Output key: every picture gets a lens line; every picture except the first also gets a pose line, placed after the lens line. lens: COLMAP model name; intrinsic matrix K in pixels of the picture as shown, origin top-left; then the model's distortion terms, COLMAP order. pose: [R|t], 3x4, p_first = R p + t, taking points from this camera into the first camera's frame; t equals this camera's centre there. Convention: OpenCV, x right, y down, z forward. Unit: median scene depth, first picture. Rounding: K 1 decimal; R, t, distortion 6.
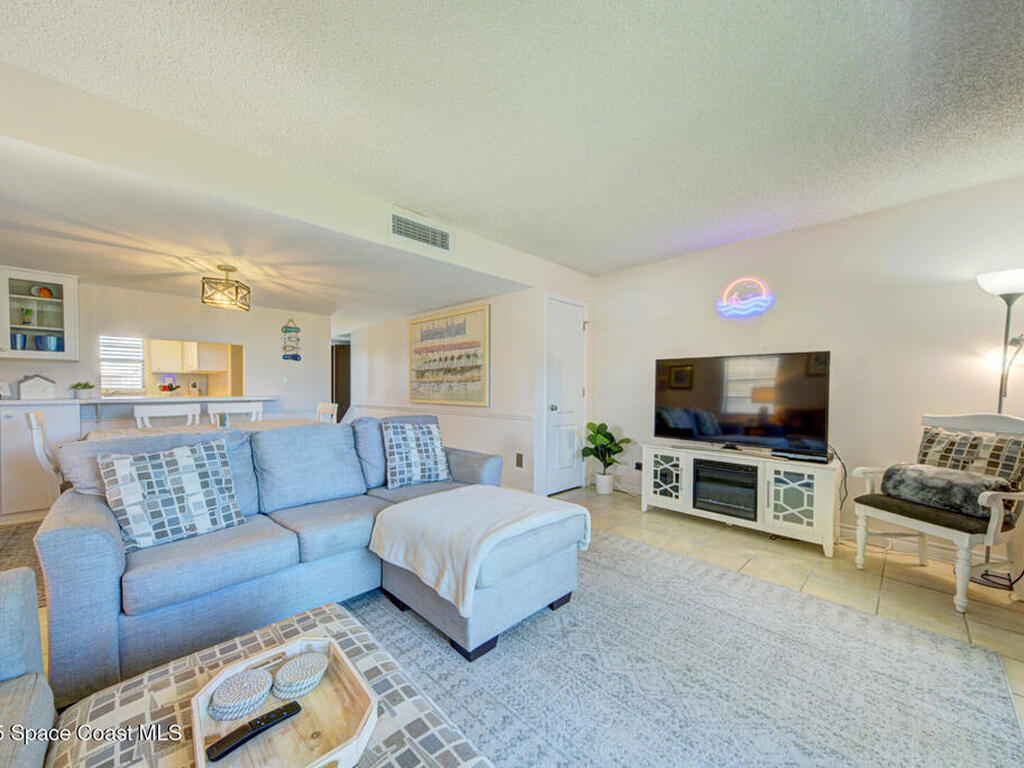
lens RADIAL K [[395.8, 0, 510.6], [0, 395.8, 396.1], [0, 0, 1]] dist [0.030841, -0.007228]
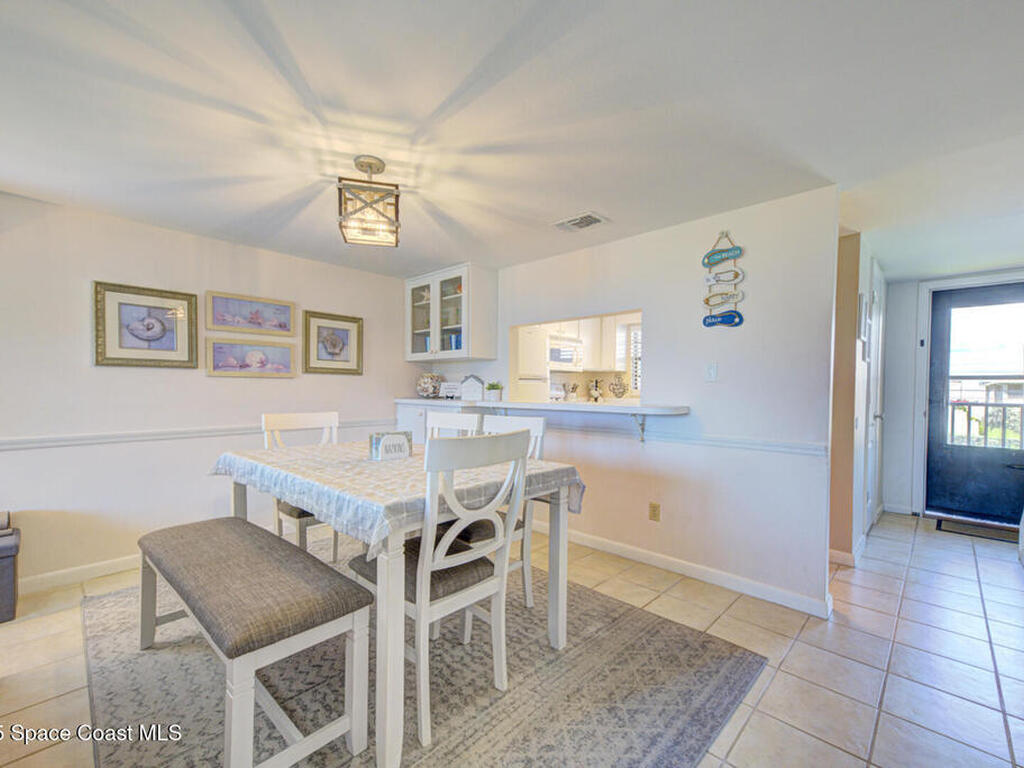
lens RADIAL K [[446.3, 0, 509.7], [0, 446.3, 396.8], [0, 0, 1]] dist [0.031890, 0.000033]
pose [[0.024258, 0.018863, -0.999528, -0.091573], [-0.026666, 0.999478, 0.018215, -0.023908], [0.999350, 0.026212, 0.024749, 1.139956]]
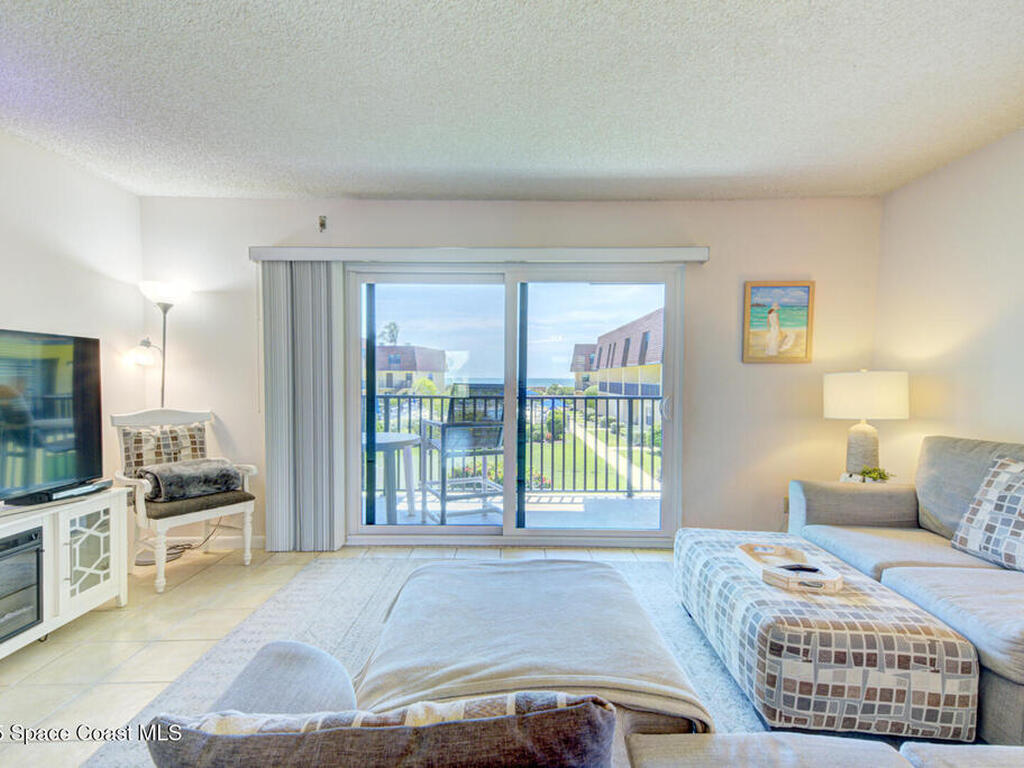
lens RADIAL K [[494.4, 0, 510.6], [0, 494.4, 394.8], [0, 0, 1]] dist [0.042256, -0.000691]
pose [[-0.703025, -0.033201, 0.710389, -0.331192], [0.004765, 0.998667, 0.051389, -0.042758], [-0.711149, 0.039513, -0.701930, 0.899014]]
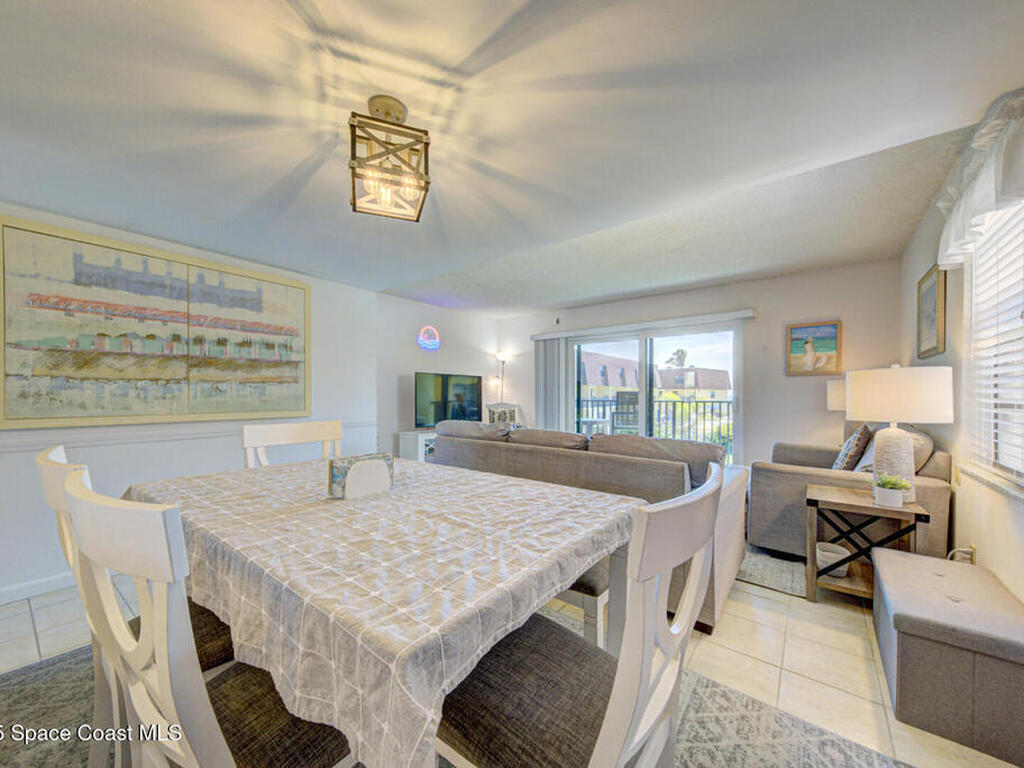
lens RADIAL K [[395.8, 0, 510.6], [0, 395.8, 396.1], [0, 0, 1]] dist [0.030841, -0.007228]
pose [[-0.128157, -0.007875, 0.991723, -1.108528], [0.018200, 0.999781, 0.010291, -0.018097], [-0.991587, 0.019368, -0.127985, 0.900435]]
